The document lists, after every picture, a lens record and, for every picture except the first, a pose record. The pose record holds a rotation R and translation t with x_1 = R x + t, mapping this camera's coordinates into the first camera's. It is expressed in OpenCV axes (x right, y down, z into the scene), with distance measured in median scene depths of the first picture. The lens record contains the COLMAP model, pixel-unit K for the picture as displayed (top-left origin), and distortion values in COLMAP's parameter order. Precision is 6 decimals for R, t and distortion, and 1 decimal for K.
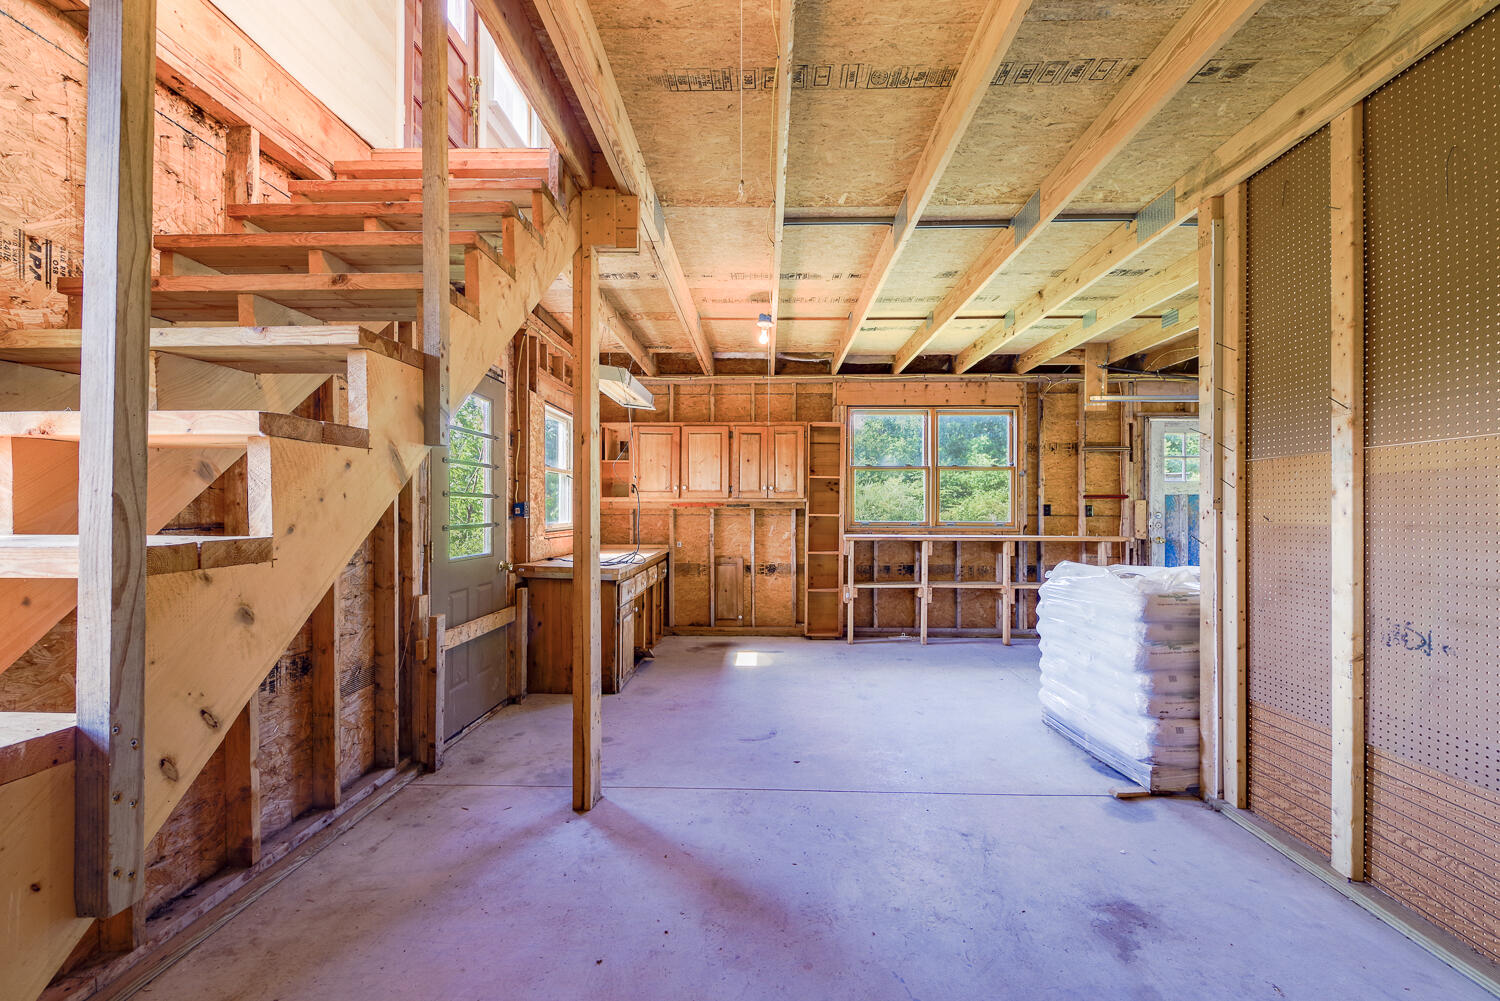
lens RADIAL K [[660.9, 0, 751.8], [0, 660.9, 501.8], [0, 0, 1]] dist [-0.018799, -0.000014]
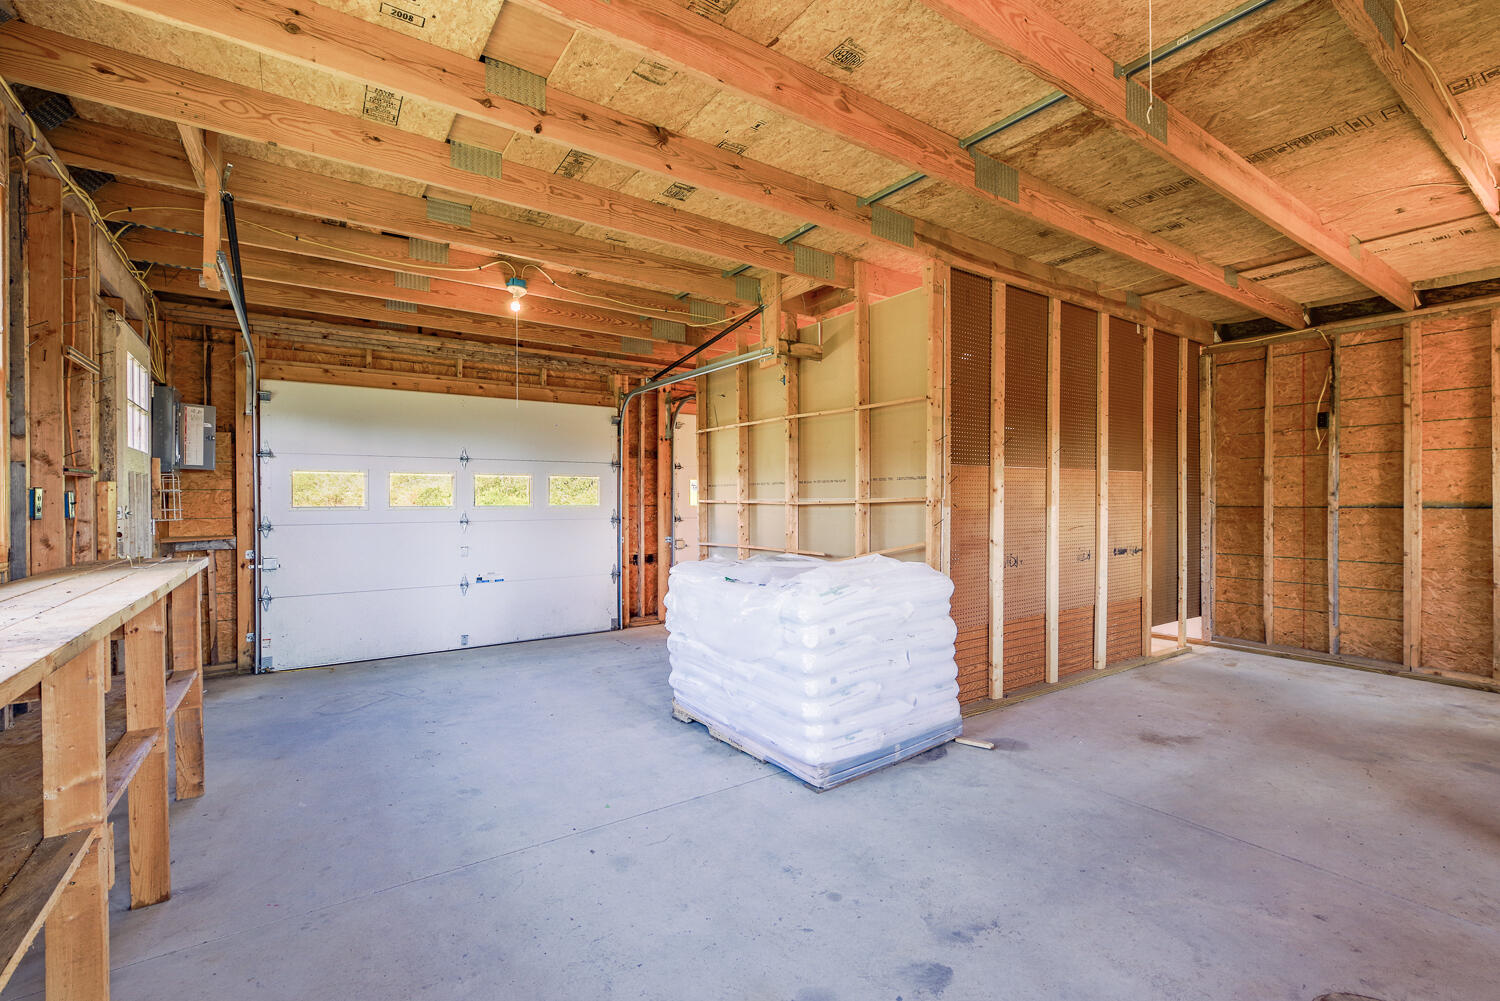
lens RADIAL K [[660.9, 0, 754.4], [0, 660.9, 501.3], [0, 0, 1]] dist [-0.018799, -0.000014]
pose [[-0.585969, -0.006209, 0.810310, -0.135782], [-0.002026, 0.999979, 0.006197, 0.039304], [-0.810331, 0.001990, -0.585969, 2.559337]]
